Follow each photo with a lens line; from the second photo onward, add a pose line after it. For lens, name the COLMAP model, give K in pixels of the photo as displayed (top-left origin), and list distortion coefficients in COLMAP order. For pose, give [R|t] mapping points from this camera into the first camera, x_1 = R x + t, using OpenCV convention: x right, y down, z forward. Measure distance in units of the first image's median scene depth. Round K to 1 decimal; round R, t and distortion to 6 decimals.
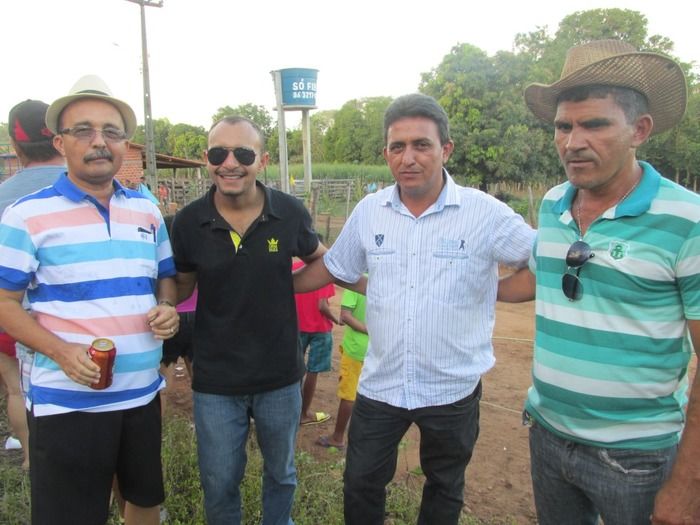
lens RADIAL K [[583.2, 0, 347.9], [0, 583.2, 264.1], [0, 0, 1]] dist [-0.030202, 0.005594]
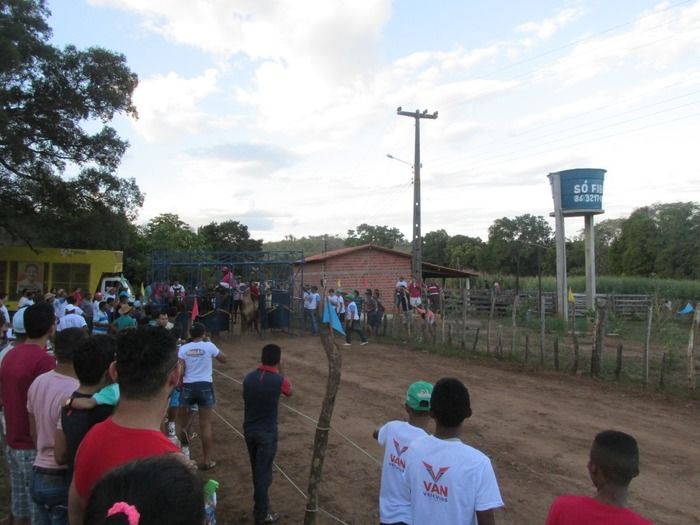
lens RADIAL K [[583.2, 0, 350.1], [0, 583.2, 255.7], [0, 0, 1]] dist [-0.030202, 0.005594]
pose [[0.896439, 0.002538, -0.443159, -0.004371], [-0.091618, 0.979442, -0.179719, -0.008131], [0.433592, 0.201709, 0.878243, 0.047764]]
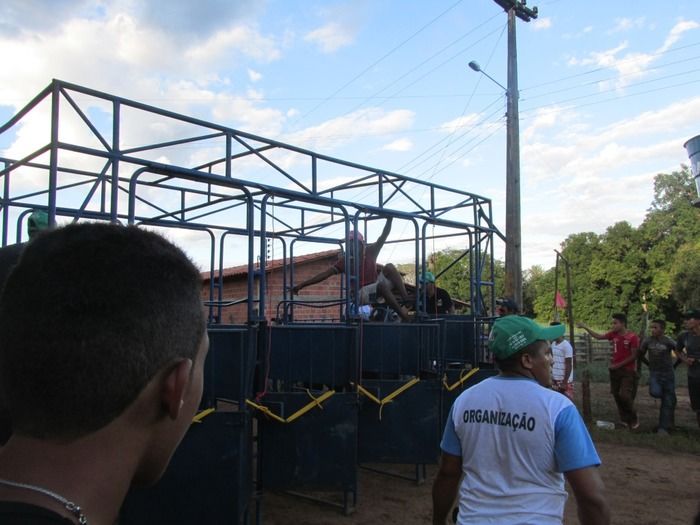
lens RADIAL K [[583.2, 0, 352.5], [0, 583.2, 264.7], [0, 0, 1]] dist [-0.030202, 0.005594]
pose [[0.999667, 0.010351, -0.023635, -0.236016], [-0.016341, 0.962877, -0.269446, -0.027590], [0.019969, 0.269743, 0.962725, 0.250853]]
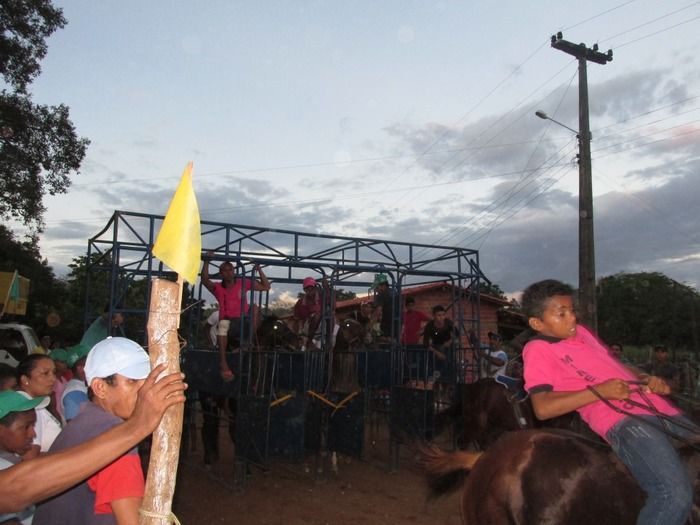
lens RADIAL K [[583.2, 0, 349.8], [0, 583.2, 257.9], [0, 0, 1]] dist [-0.030202, 0.005594]
pose [[0.945425, -0.015238, -0.325484, -0.187266], [-0.089495, 0.948346, -0.304352, -0.023612], [0.313310, 0.316871, 0.895226, 0.218637]]
